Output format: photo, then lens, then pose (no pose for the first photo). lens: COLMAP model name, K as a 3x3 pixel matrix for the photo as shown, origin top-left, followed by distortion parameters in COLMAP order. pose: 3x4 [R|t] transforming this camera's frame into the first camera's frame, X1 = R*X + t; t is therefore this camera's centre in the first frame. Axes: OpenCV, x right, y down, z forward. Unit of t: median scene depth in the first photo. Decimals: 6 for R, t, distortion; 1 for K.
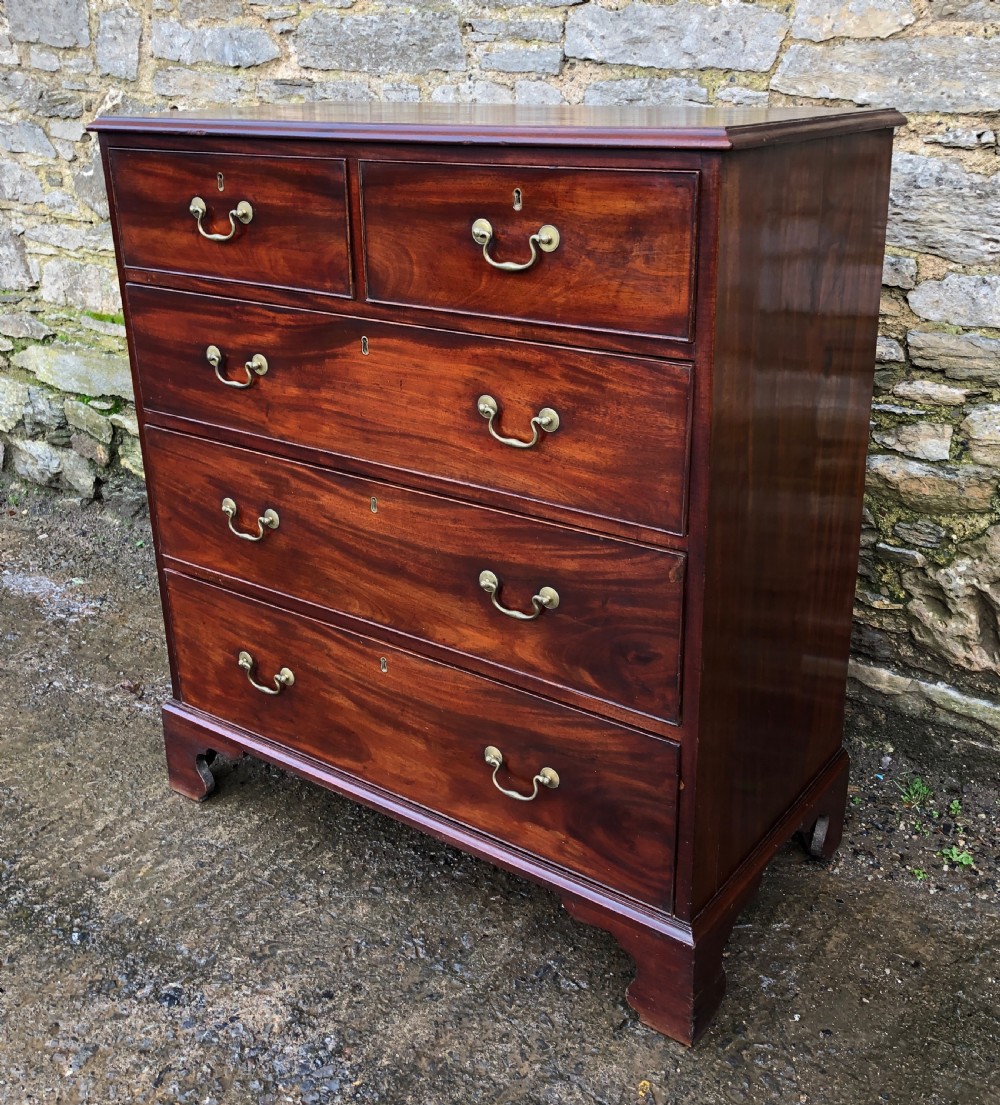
lens RADIAL K [[1203.0, 0, 468.3], [0, 1203.0, 494.2], [0, 0, 1]] dist [0.010089, 0.000000]
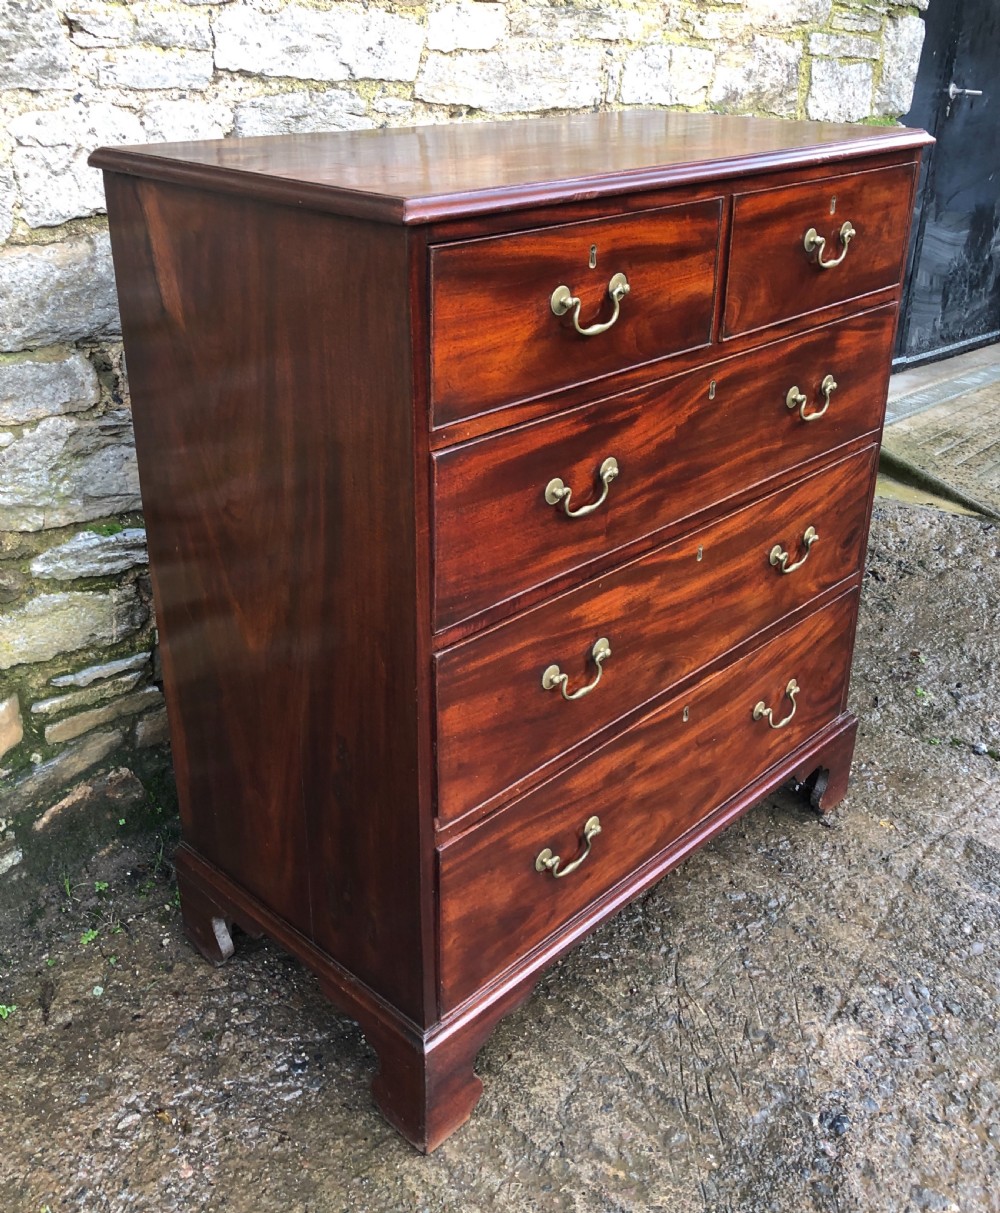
lens RADIAL K [[1219.9, 0, 490.1], [0, 1219.9, 531.6], [0, 0, 1]] dist [0.017373, 0.000000]
pose [[0.114362, -0.369503, 0.922165, -0.849388], [0.329994, 0.889677, 0.315561, -0.315292], [-0.937030, 0.268221, 0.223679, 0.805222]]
